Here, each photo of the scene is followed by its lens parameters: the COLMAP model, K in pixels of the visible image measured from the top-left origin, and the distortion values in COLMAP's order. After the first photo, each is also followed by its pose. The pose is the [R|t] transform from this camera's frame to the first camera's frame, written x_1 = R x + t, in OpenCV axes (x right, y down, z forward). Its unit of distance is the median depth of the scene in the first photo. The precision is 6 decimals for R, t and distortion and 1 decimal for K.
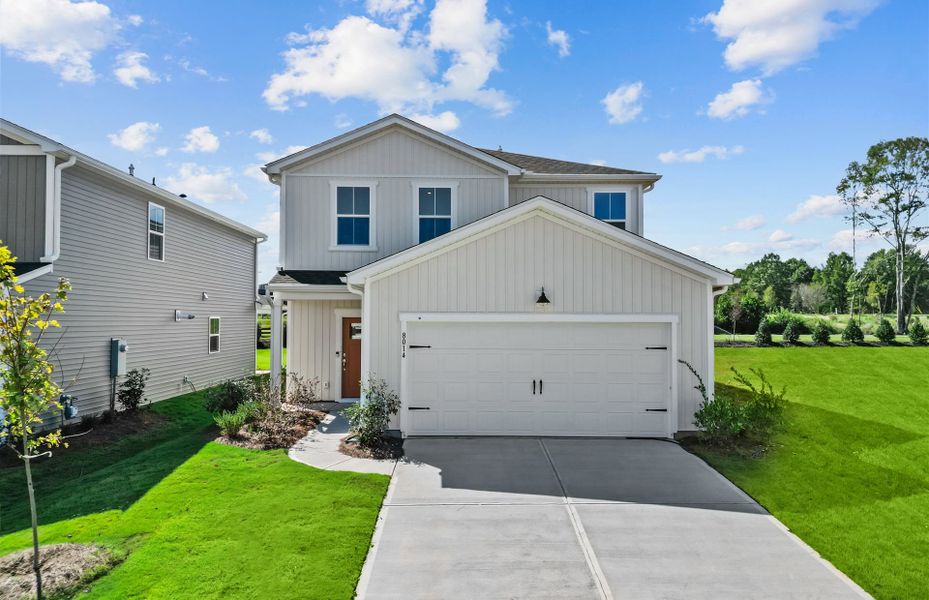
lens RADIAL K [[654.0, 0, 464.5], [0, 654.0, 300.0], [0, 0, 1]] dist [-0.000793, -0.001545]
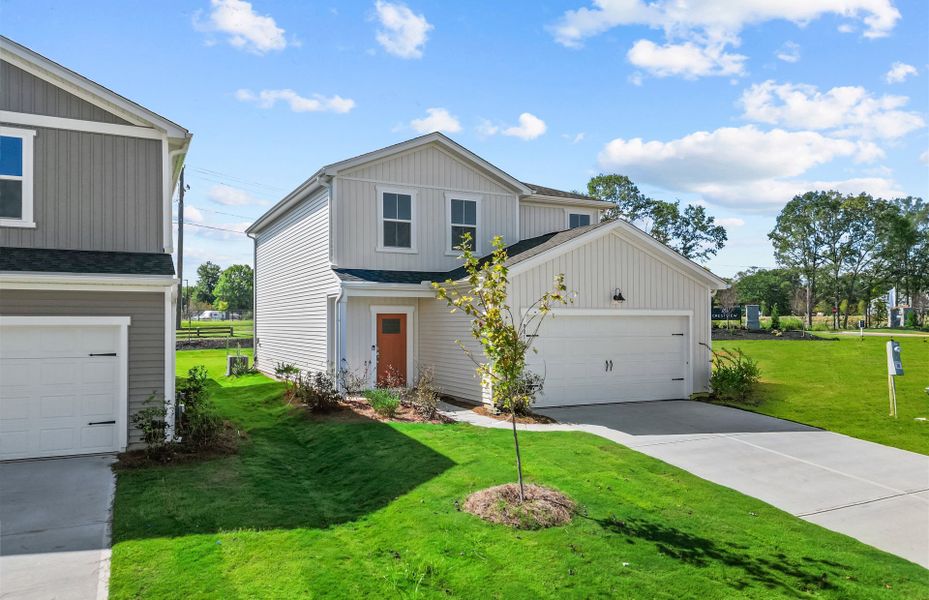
lens RADIAL K [[656.9, 0, 464.5], [0, 656.9, 300.0], [0, 0, 1]] dist [0.043307, 0.000496]
pose [[0.894584, 0.004923, 0.446874, -0.560868], [-0.006802, 0.999973, 0.002600, 0.000683], [-0.446849, -0.005366, 0.894593, -0.035125]]
